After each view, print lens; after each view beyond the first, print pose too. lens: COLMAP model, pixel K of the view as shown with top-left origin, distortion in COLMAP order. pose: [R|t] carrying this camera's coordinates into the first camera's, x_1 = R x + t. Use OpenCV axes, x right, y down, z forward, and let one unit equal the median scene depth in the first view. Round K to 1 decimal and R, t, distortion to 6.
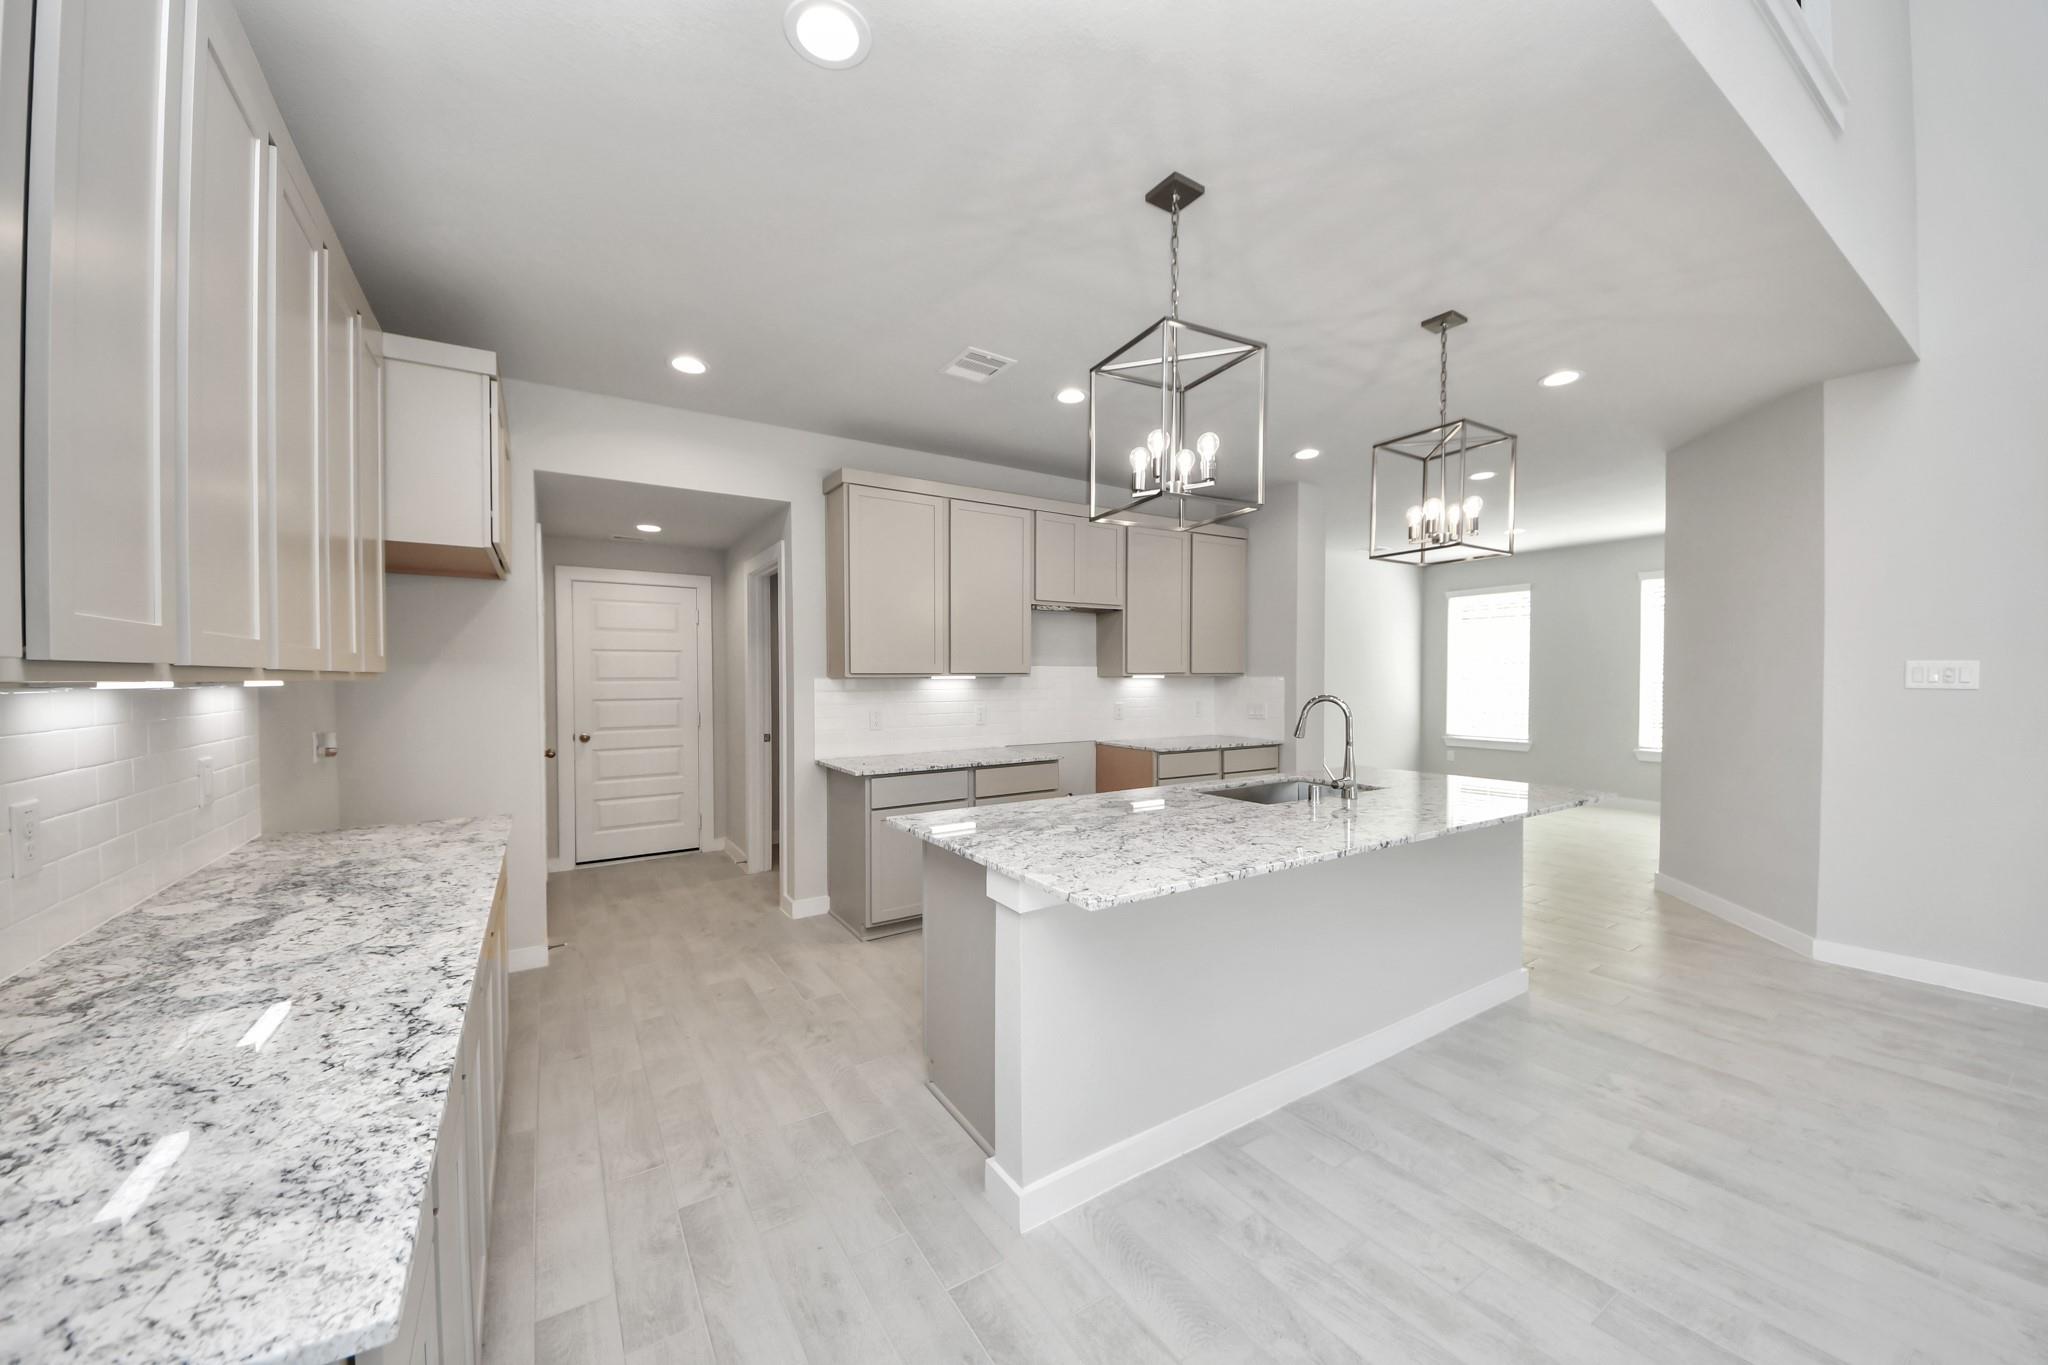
lens RADIAL K [[730.6, 0, 1012.7], [0, 730.6, 688.8], [0, 0, 1]] dist [0.020612, -0.014704]
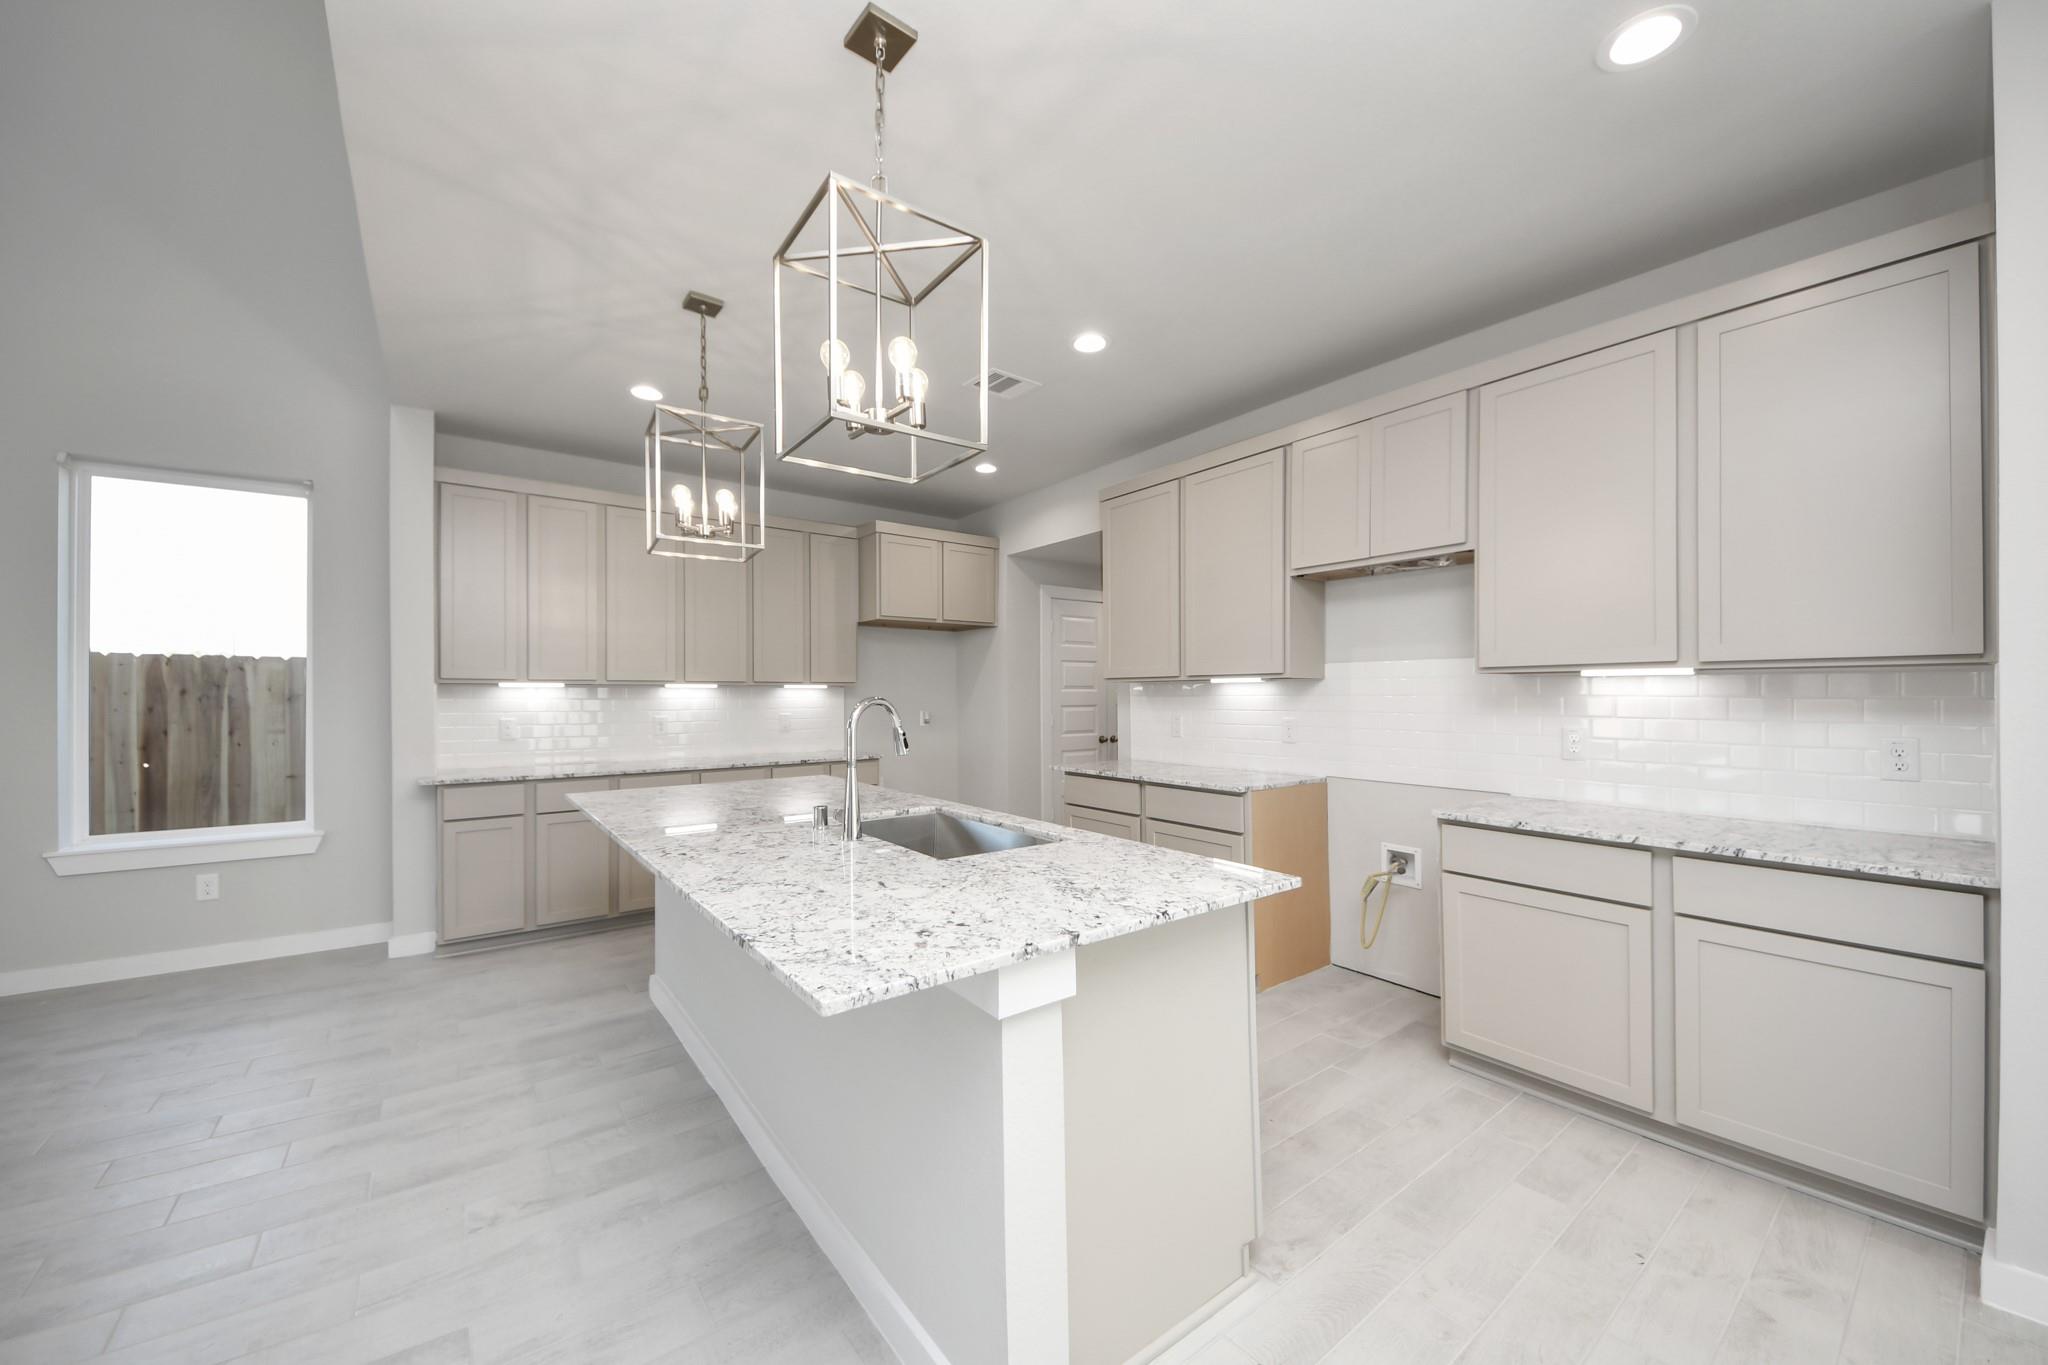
lens RADIAL K [[759.1, 0, 1022.0], [0, 759.1, 690.1], [0, 0, 1]] dist [0.026739, -0.016724]
pose [[0.084512, -0.001056, -0.996422, 1.160314], [-0.013556, 0.999906, -0.002210, 0.000137], [0.996330, 0.013695, 0.084490, 1.046848]]
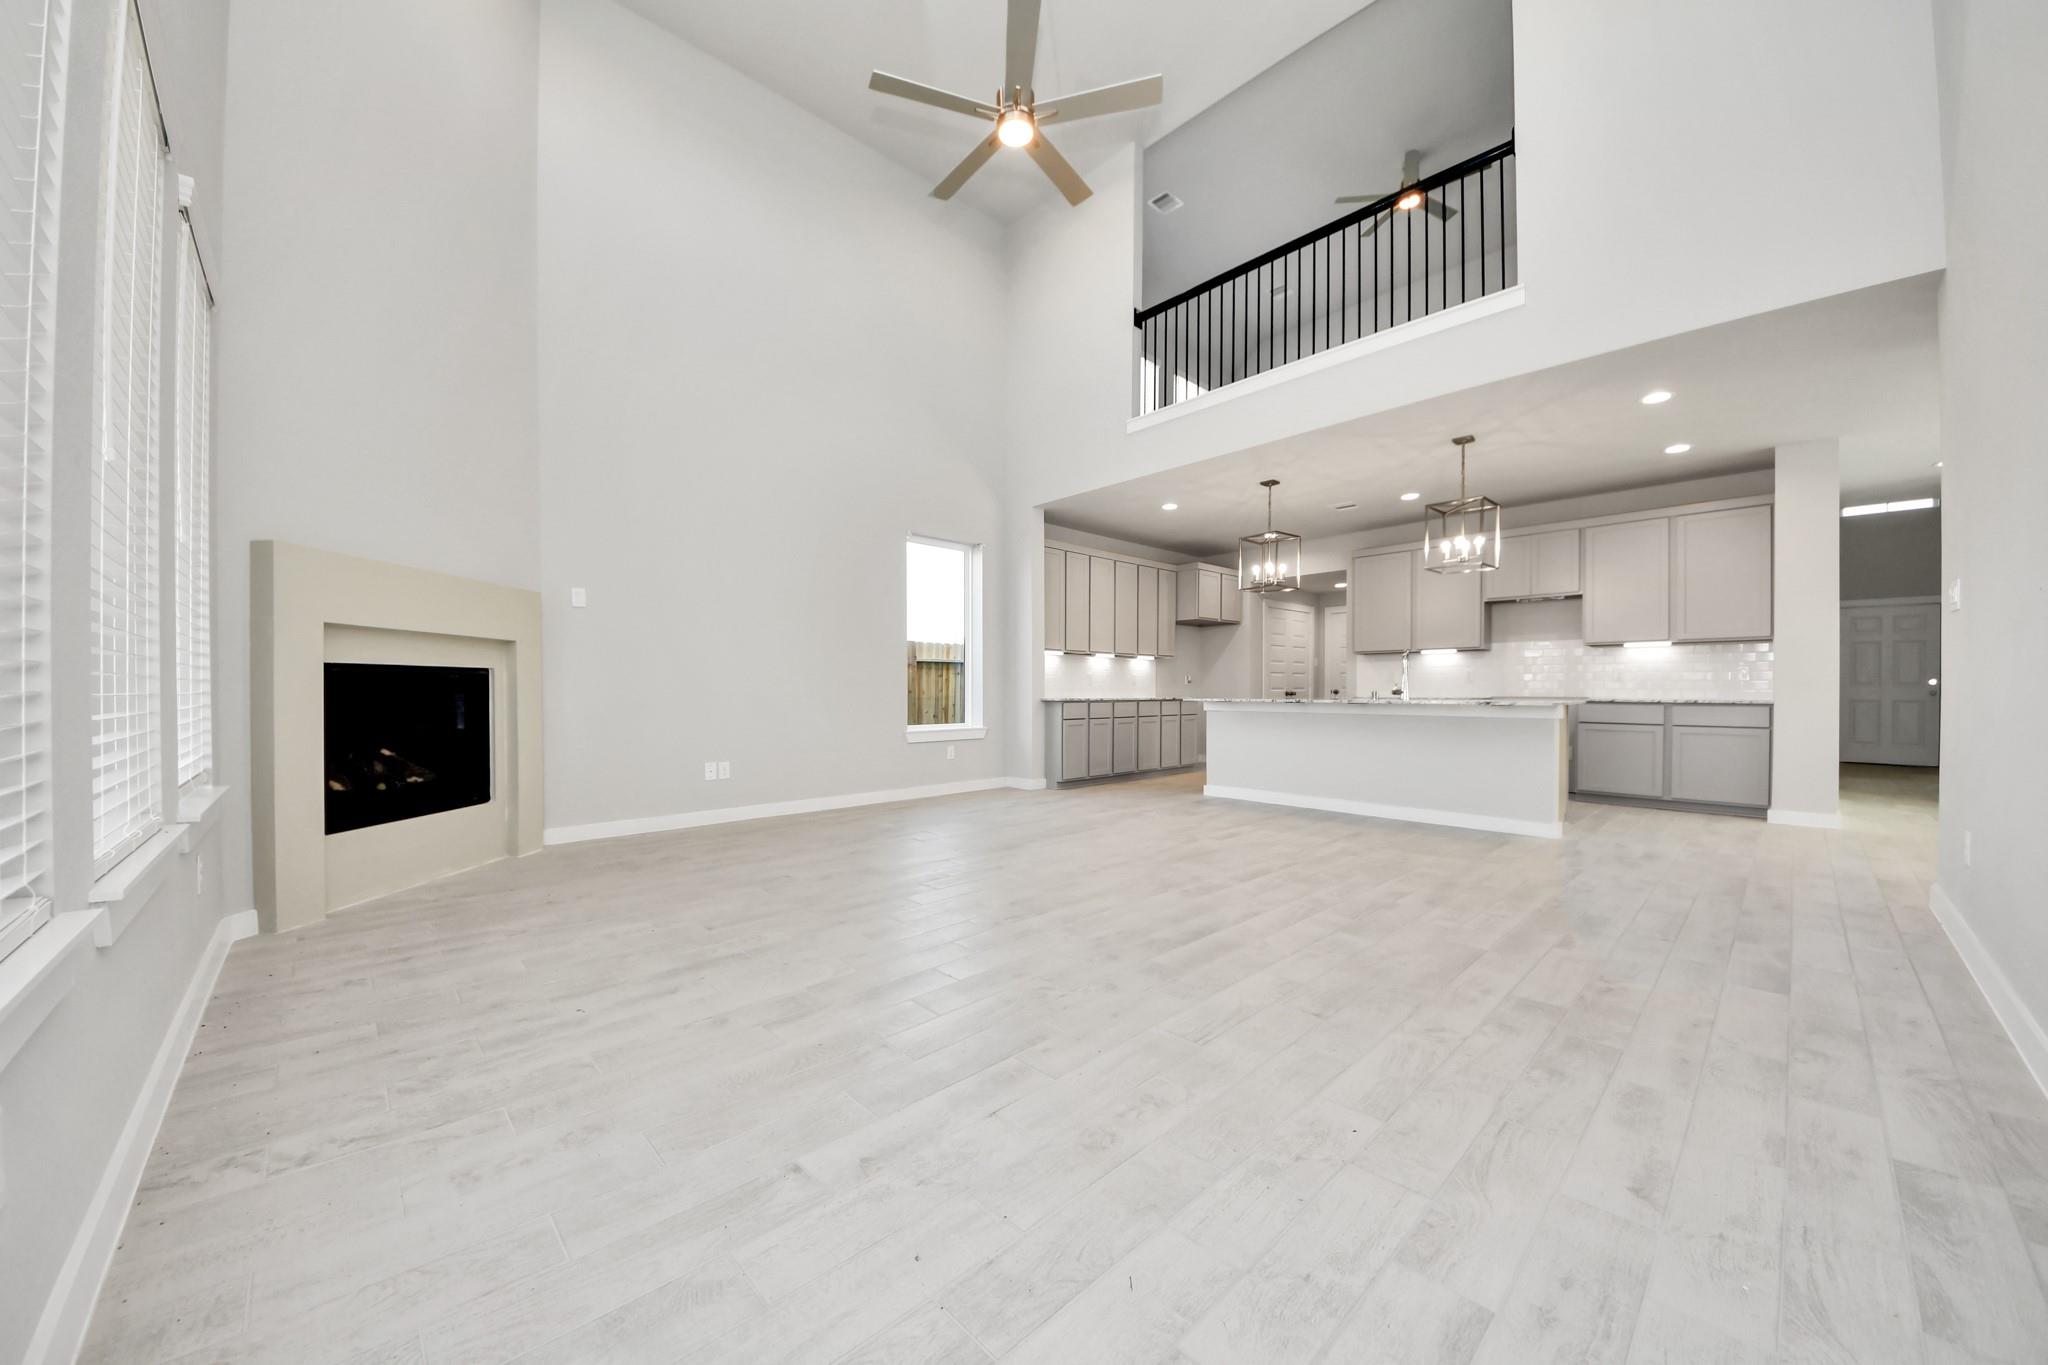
lens RADIAL K [[730.6, 0, 1012.7], [0, 730.6, 688.8], [0, 0, 1]] dist [0.020612, -0.014704]
pose [[0.190440, 0.001177, -0.981698, 2.110847], [-0.016955, 0.999854, -0.002090, 0.134128], [0.981552, 0.017042, 0.190432, -0.410357]]
